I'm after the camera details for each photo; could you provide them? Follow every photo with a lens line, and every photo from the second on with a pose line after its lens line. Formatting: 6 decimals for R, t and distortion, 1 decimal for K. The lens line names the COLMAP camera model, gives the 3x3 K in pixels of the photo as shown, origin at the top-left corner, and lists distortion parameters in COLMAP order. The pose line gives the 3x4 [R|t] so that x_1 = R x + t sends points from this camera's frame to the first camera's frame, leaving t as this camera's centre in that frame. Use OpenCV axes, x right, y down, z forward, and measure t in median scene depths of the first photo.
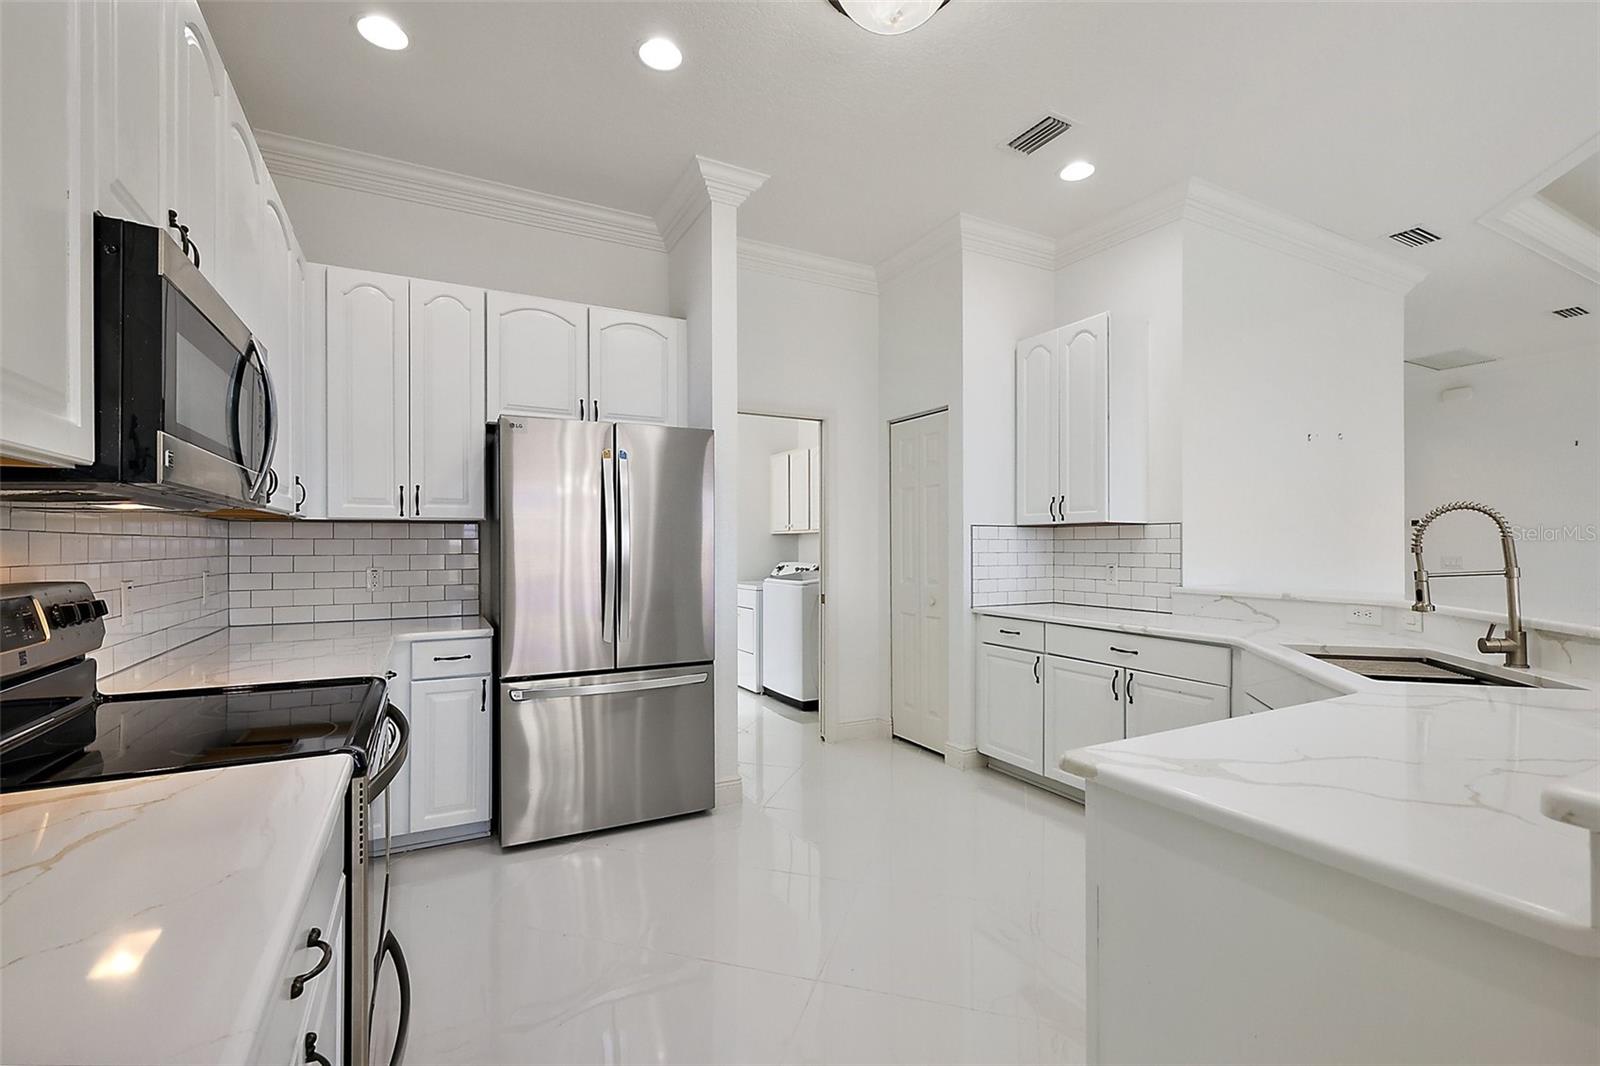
lens RADIAL K [[697.8, 0, 802.1], [0, 697.8, 542.1], [0, 0, 1]] dist [0.004107, -0.001179]
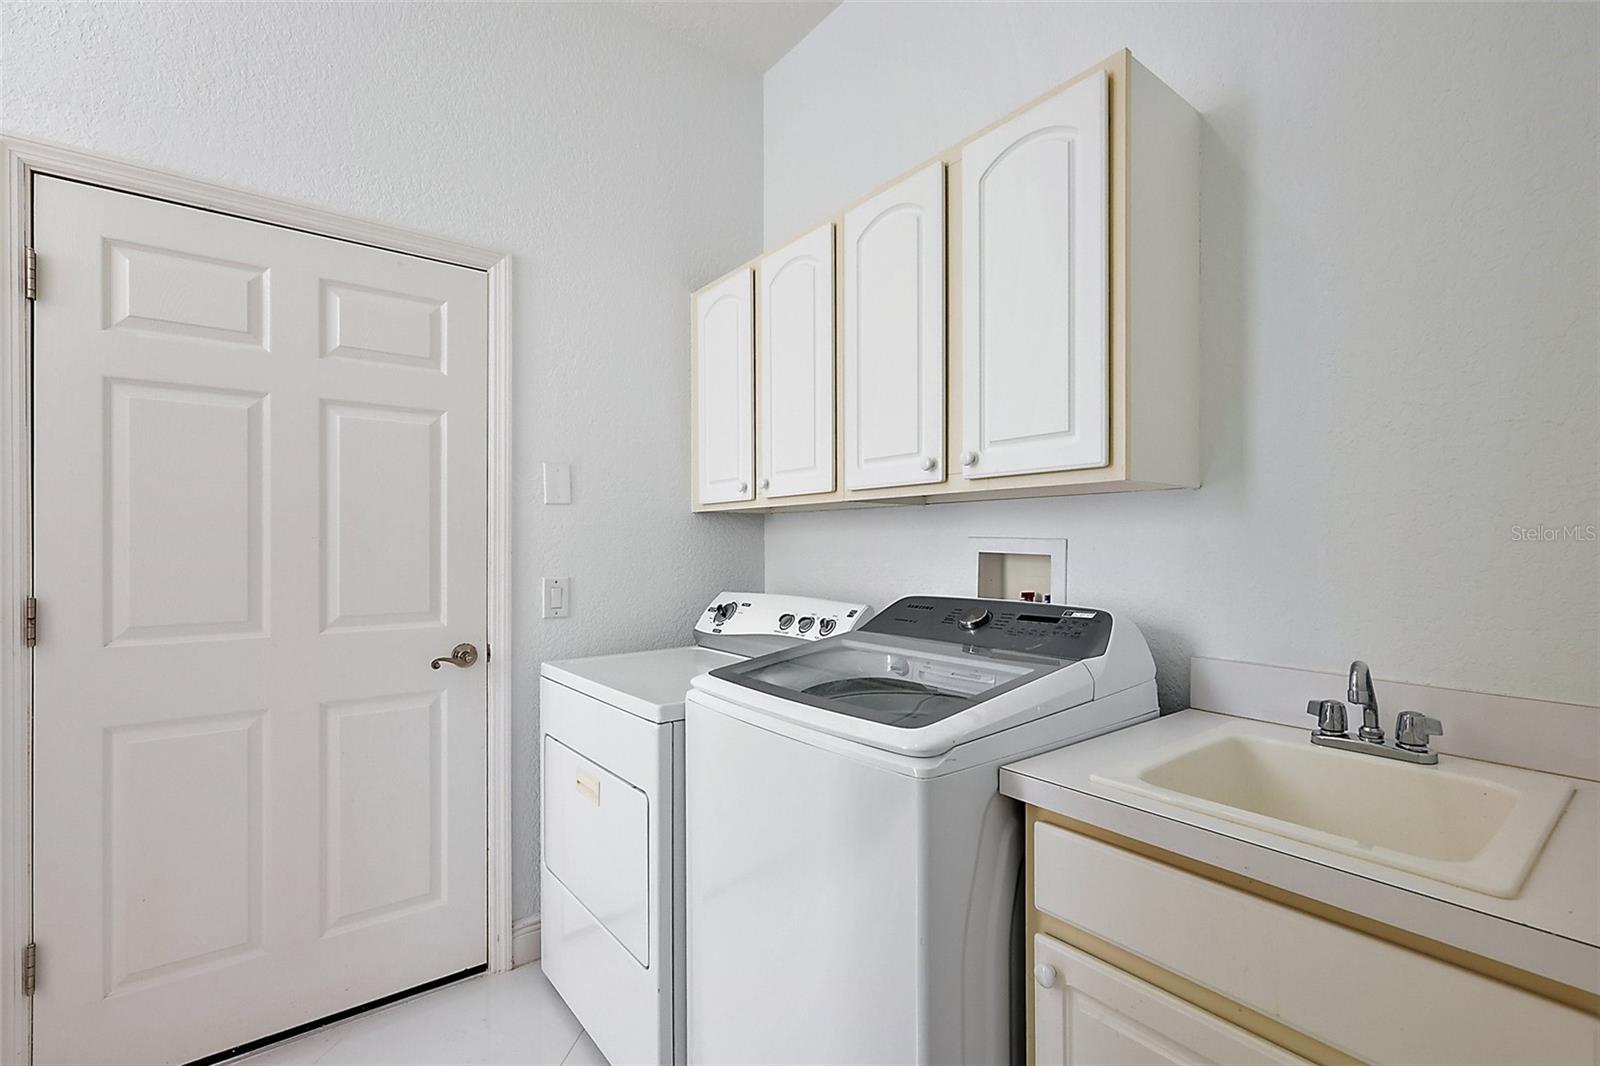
lens RADIAL K [[697.8, 0, 803.5], [0, 697.8, 540.2], [0, 0, 1]] dist [0.004107, -0.001179]
pose [[0.985840, 0.001937, 0.167676, -0.050209], [-0.001086, 0.999986, -0.005165, 0.004576], [-0.167683, 0.004910, 0.985829, 0.669133]]
